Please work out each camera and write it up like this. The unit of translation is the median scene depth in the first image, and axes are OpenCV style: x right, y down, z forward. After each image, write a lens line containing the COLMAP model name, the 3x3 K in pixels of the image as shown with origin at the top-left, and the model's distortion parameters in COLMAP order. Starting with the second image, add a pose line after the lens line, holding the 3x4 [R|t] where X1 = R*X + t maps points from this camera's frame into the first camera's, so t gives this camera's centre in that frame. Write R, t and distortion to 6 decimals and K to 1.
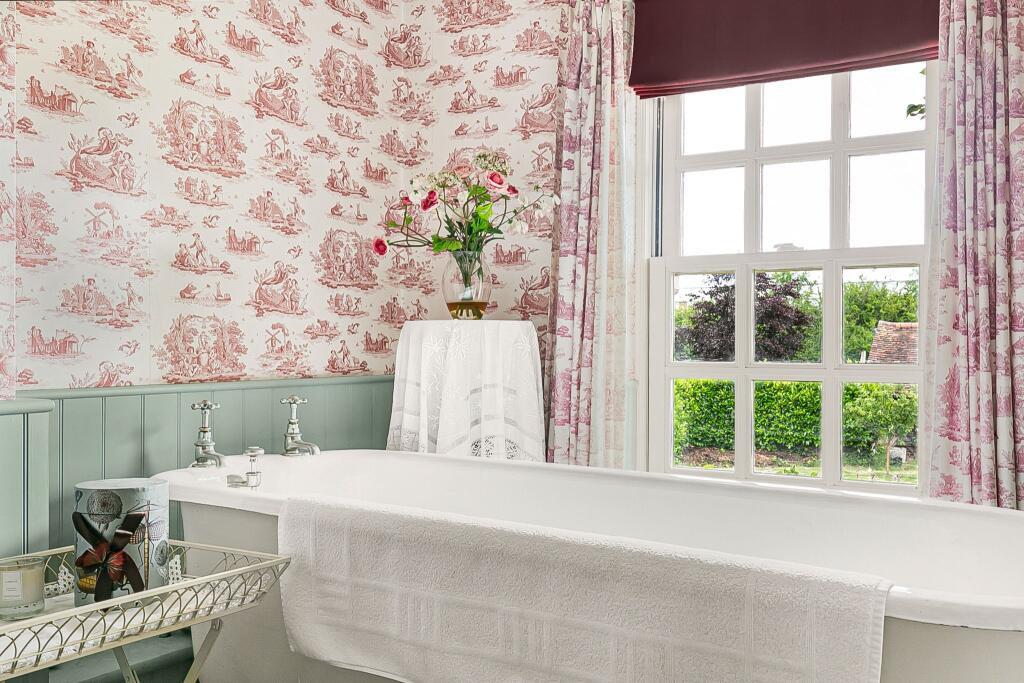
lens RADIAL K [[1001.3, 0, 515.2], [0, 1001.3, 341.6], [0, 0, 1]] dist [-0.006506, 0.000000]
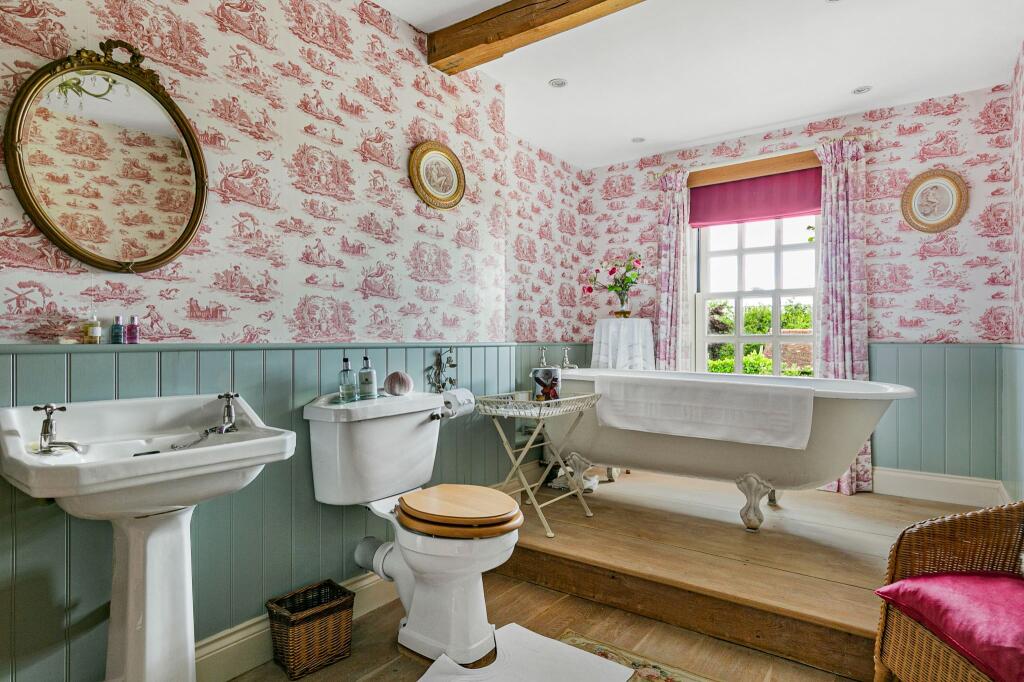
lens RADIAL K [[581.9, 0, 505.2], [0, 581.9, 338.6], [0, 0, 1]] dist [0.002556, -0.000254]
pose [[0.997243, -0.001838, -0.074189, -0.238753], [0.001391, 0.999981, -0.006072, 0.037478], [0.074198, 0.005952, 0.997226, -0.479122]]
